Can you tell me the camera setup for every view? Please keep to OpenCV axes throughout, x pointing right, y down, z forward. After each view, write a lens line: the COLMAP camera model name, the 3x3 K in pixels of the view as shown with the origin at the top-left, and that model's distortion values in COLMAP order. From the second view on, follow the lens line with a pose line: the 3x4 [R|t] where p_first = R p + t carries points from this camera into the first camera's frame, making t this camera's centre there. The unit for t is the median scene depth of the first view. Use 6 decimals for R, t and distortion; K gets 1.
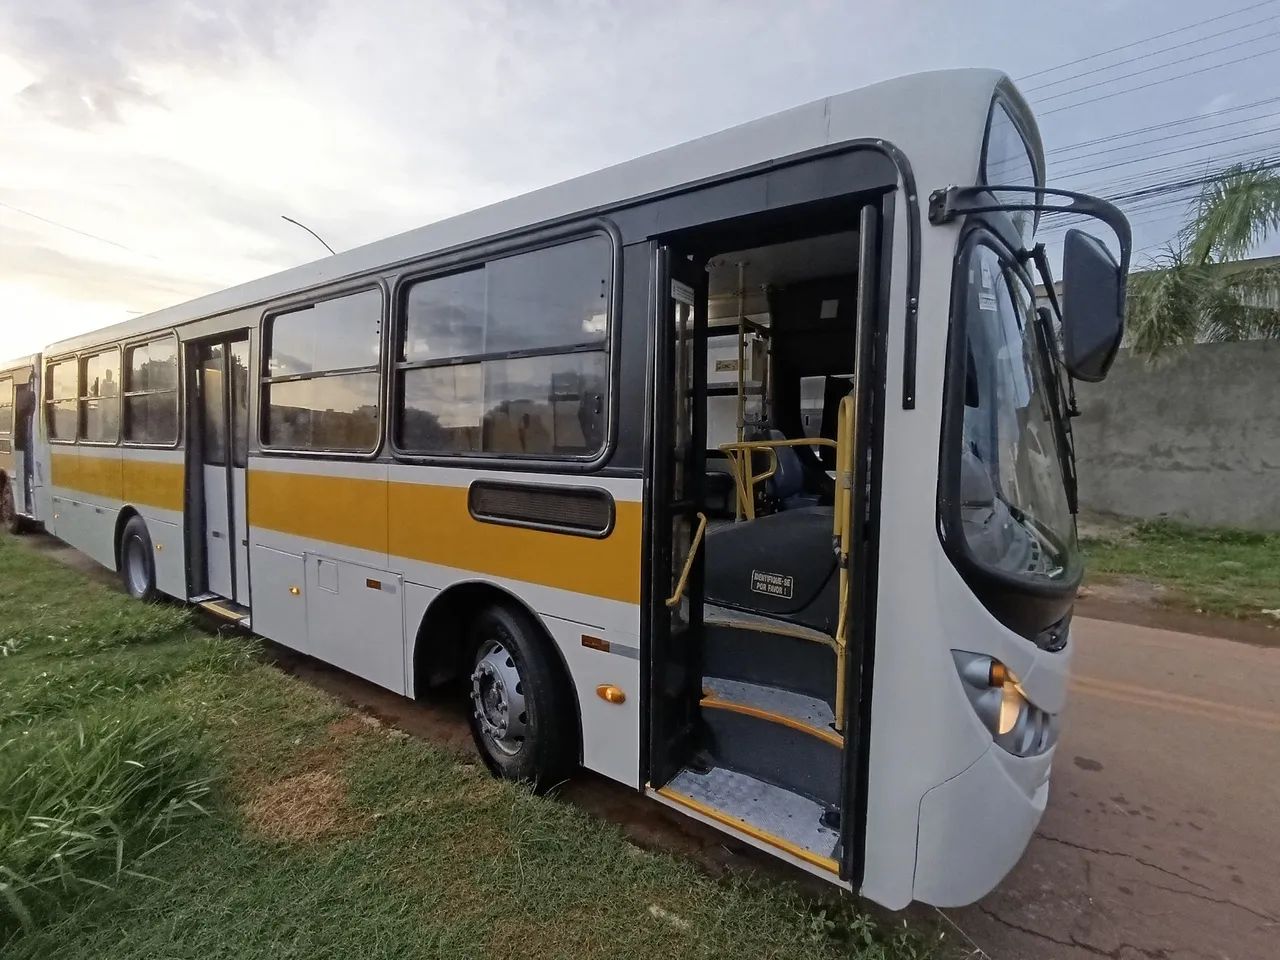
lens RADIAL K [[655.6, 0, 672.8], [0, 655.6, 475.6], [0, 0, 1]] dist [-0.039659, 0.038296]
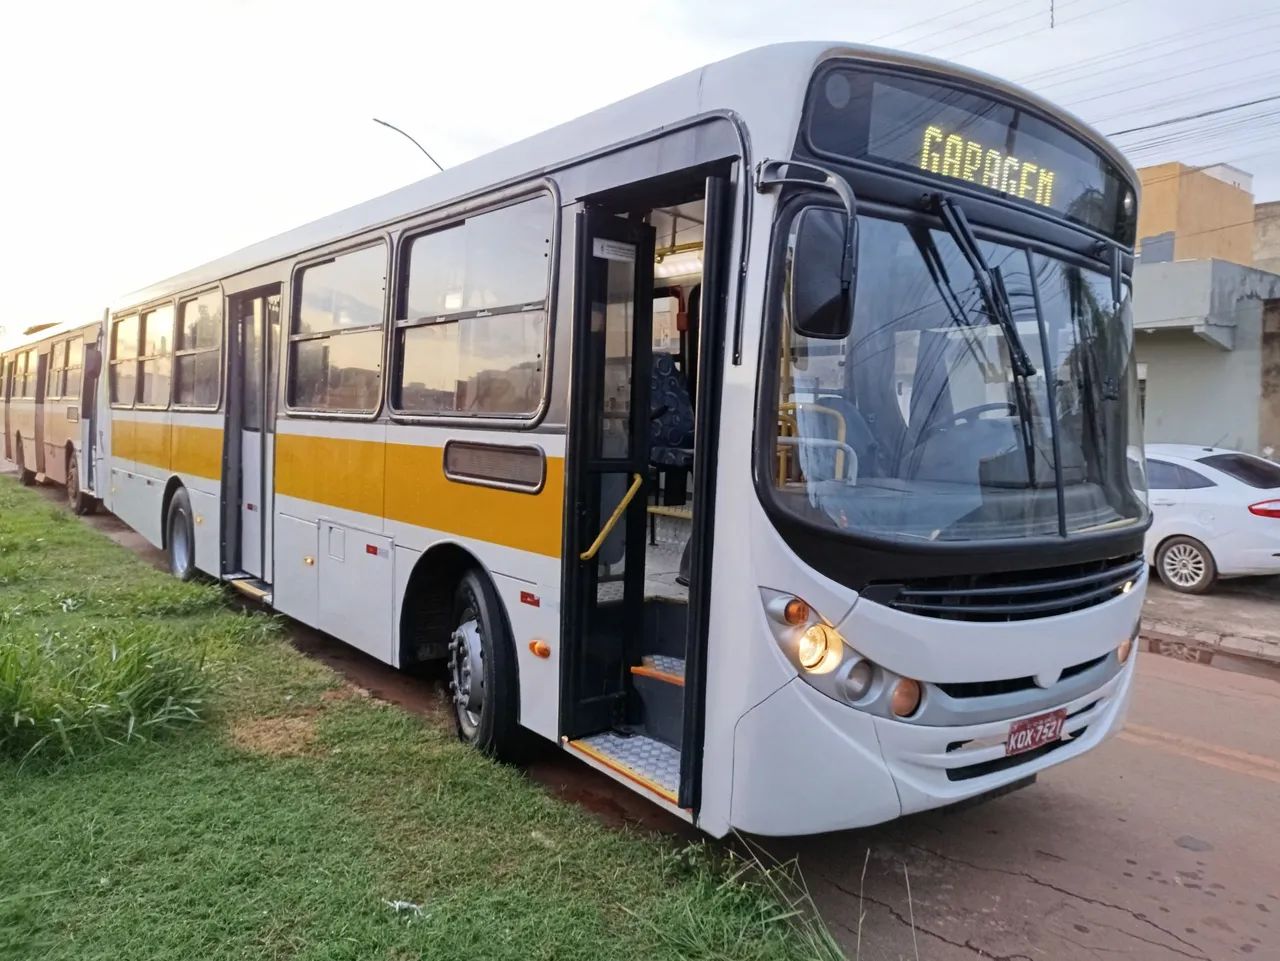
lens RADIAL K [[1054.0, 0, 640.0], [0, 1054.0, 480.5], [0, 0, 1]] dist [0.048023, -0.010019]
pose [[0.952870, 0.035739, -0.301268, 0.406842], [-0.038175, 0.999269, -0.002200, 0.055025], [0.300969, 0.013597, 0.953537, -0.392261]]
